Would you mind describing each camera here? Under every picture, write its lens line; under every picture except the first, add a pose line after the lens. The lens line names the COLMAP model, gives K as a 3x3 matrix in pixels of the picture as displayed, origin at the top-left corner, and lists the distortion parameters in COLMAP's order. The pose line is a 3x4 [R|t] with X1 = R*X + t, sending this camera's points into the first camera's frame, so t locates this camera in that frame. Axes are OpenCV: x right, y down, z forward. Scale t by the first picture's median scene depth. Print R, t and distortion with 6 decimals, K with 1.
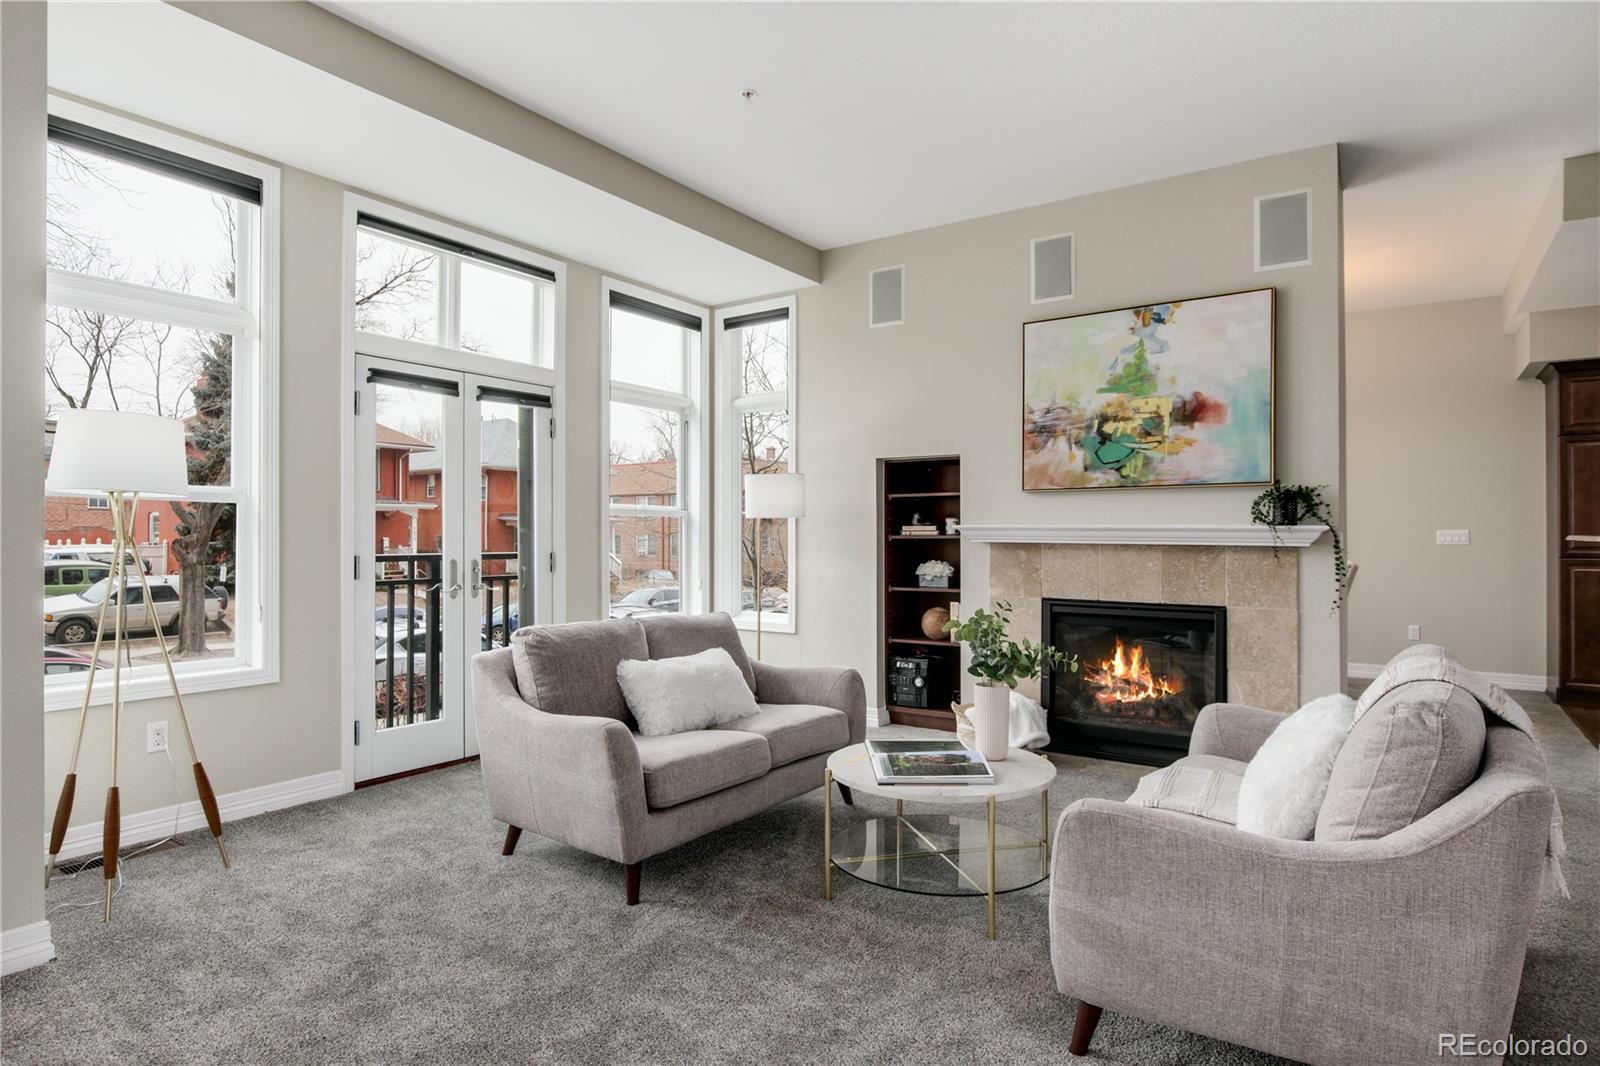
lens RADIAL K [[878.5, 0, 807.6], [0, 878.5, 531.1], [0, 0, 1]] dist [-0.022297, 0.001108]
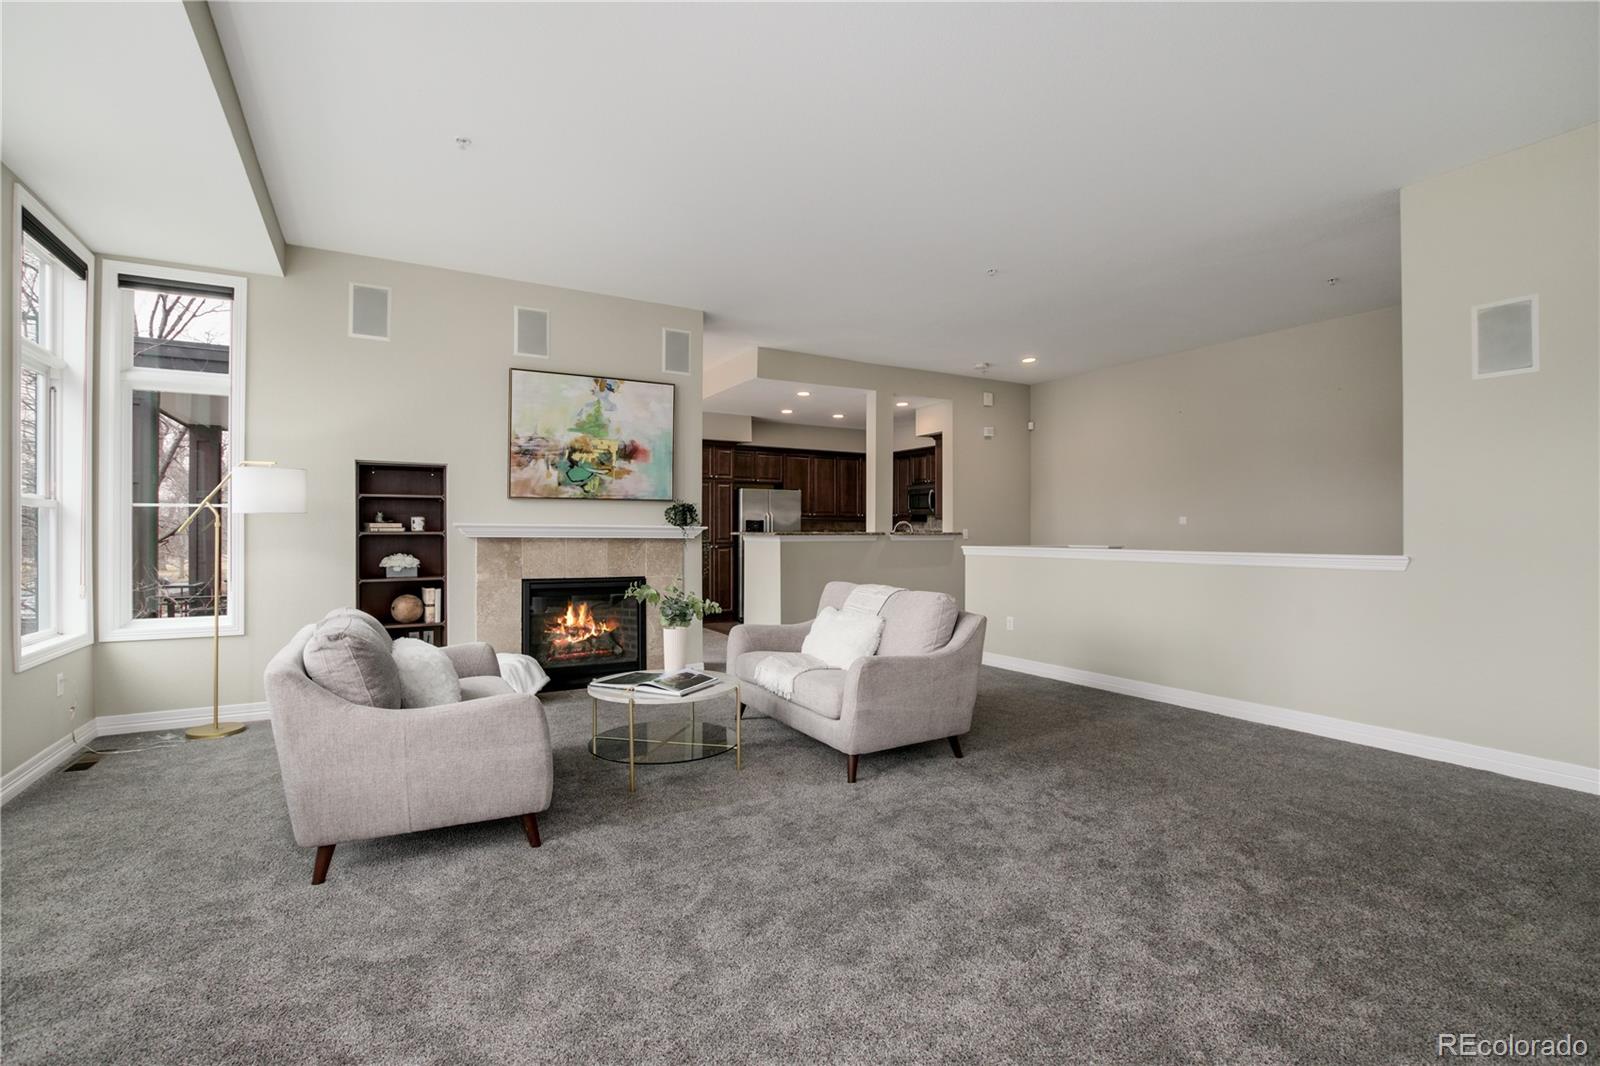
lens RADIAL K [[716.9, 0, 800.0], [0, 716.9, 533.0], [0, 0, 1]] dist [-0.032951, 0.004278]
pose [[0.433803, -0.000825, 0.901008, -0.549083], [-0.005412, 0.999979, 0.003521, 0.000688], [-0.900992, -0.006404, 0.433789, 0.164268]]
